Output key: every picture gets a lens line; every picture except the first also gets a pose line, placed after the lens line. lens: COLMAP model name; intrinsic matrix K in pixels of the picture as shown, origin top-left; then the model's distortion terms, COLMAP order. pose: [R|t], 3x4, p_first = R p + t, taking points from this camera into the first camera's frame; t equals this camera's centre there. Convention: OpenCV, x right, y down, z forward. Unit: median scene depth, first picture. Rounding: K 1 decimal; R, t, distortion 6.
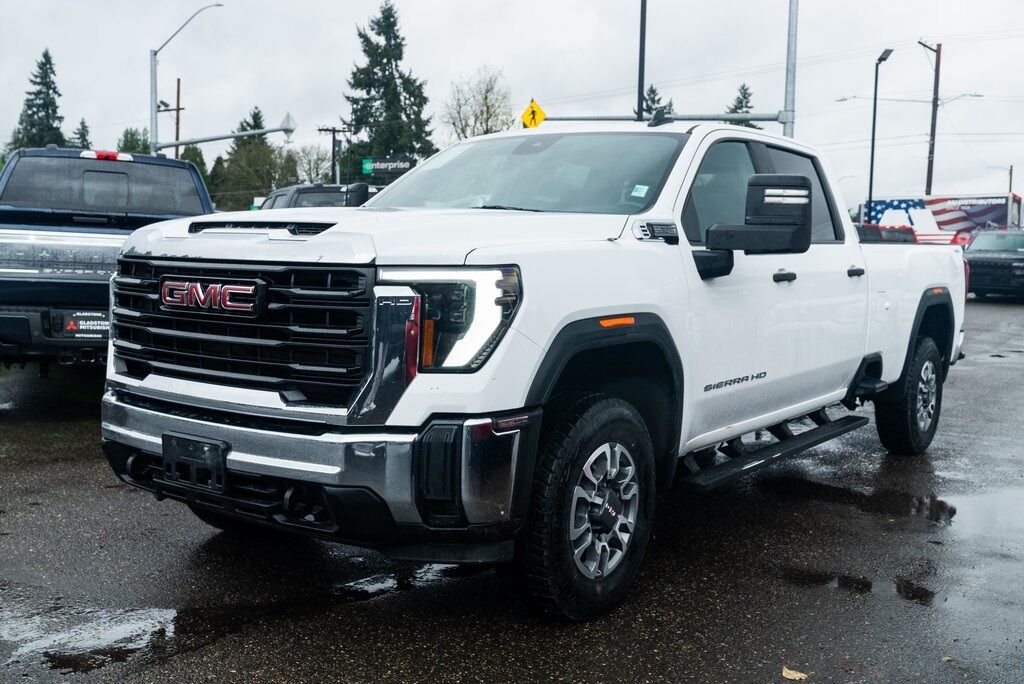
lens RADIAL K [[1063.0, 0, 510.4], [0, 1063.0, 342.0], [0, 0, 1]] dist [0.029275, 0.000000]
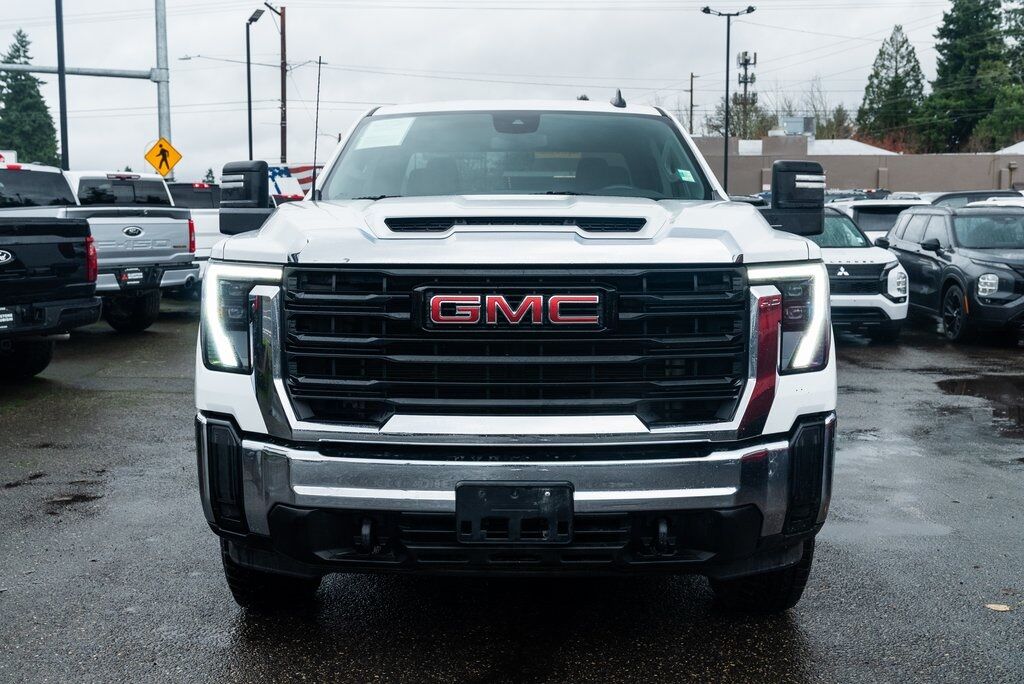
lens RADIAL K [[1152.1, 0, 513.5], [0, 1152.1, 349.3], [0, 0, 1]] dist [0.015098, 0.000000]
pose [[0.818654, -0.085817, 0.567839, -0.752461], [0.071194, 0.996310, 0.047931, -0.052911], [-0.569858, 0.001187, 0.821743, 0.255889]]
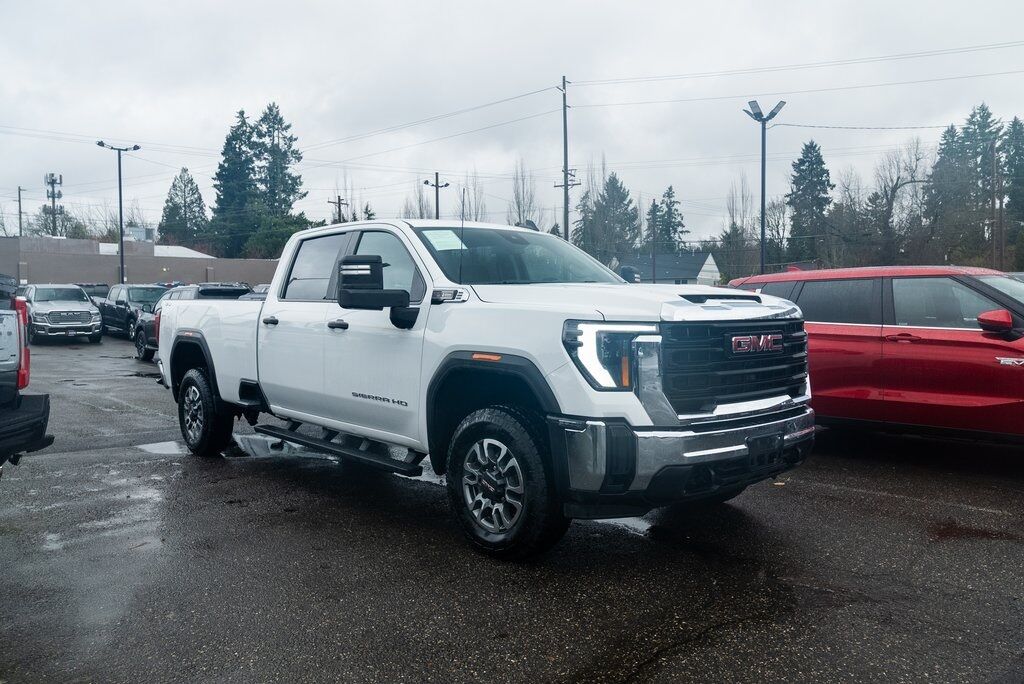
lens RADIAL K [[813.4, 0, 509.6], [0, 813.4, 333.4], [0, 0, 1]] dist [0.014286, -0.003504]
pose [[0.228284, -0.058130, 0.971858, -1.439254], [0.097873, 0.994530, 0.036497, -0.129310], [-0.968663, 0.086787, 0.232725, 1.016243]]
